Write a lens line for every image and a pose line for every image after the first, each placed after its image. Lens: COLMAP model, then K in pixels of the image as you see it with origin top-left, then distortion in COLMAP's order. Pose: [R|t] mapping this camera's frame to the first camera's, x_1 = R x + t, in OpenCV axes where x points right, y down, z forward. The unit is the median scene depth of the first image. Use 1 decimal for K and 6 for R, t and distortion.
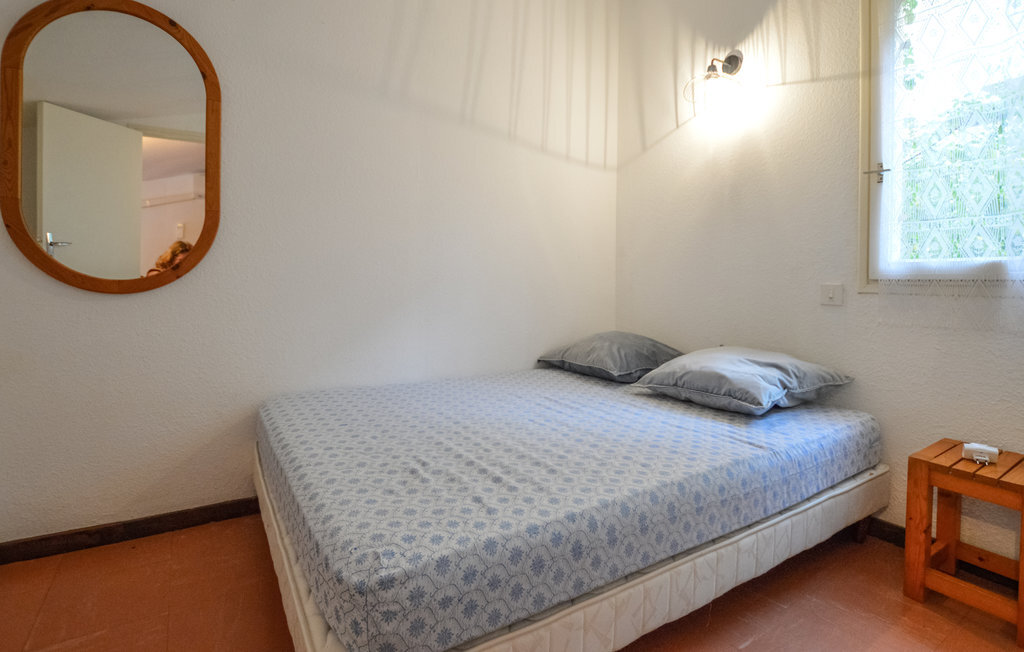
lens RADIAL K [[501.2, 0, 512.0], [0, 501.2, 326.0], [0, 0, 1]] dist [-0.003885, -0.000416]
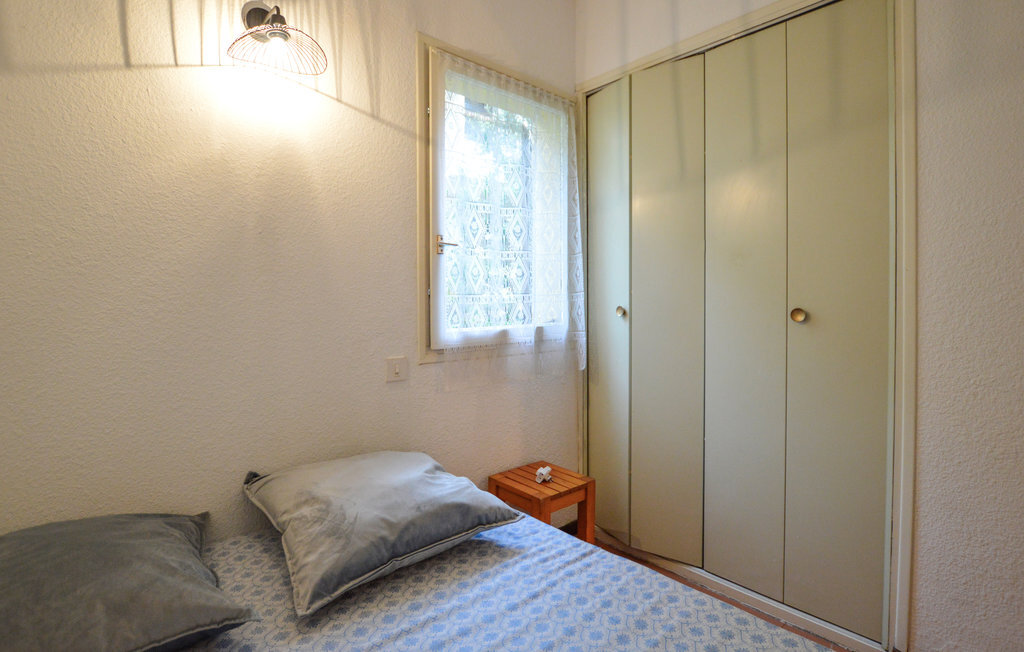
lens RADIAL K [[501.2, 0, 512.0], [0, 501.2, 326.0], [0, 0, 1]] dist [-0.003885, -0.000416]
pose [[-0.146187, -0.048772, 0.988054, -0.300611], [0.111183, 0.991646, 0.065399, -0.200856], [-0.982989, 0.119415, -0.139543, 1.055351]]
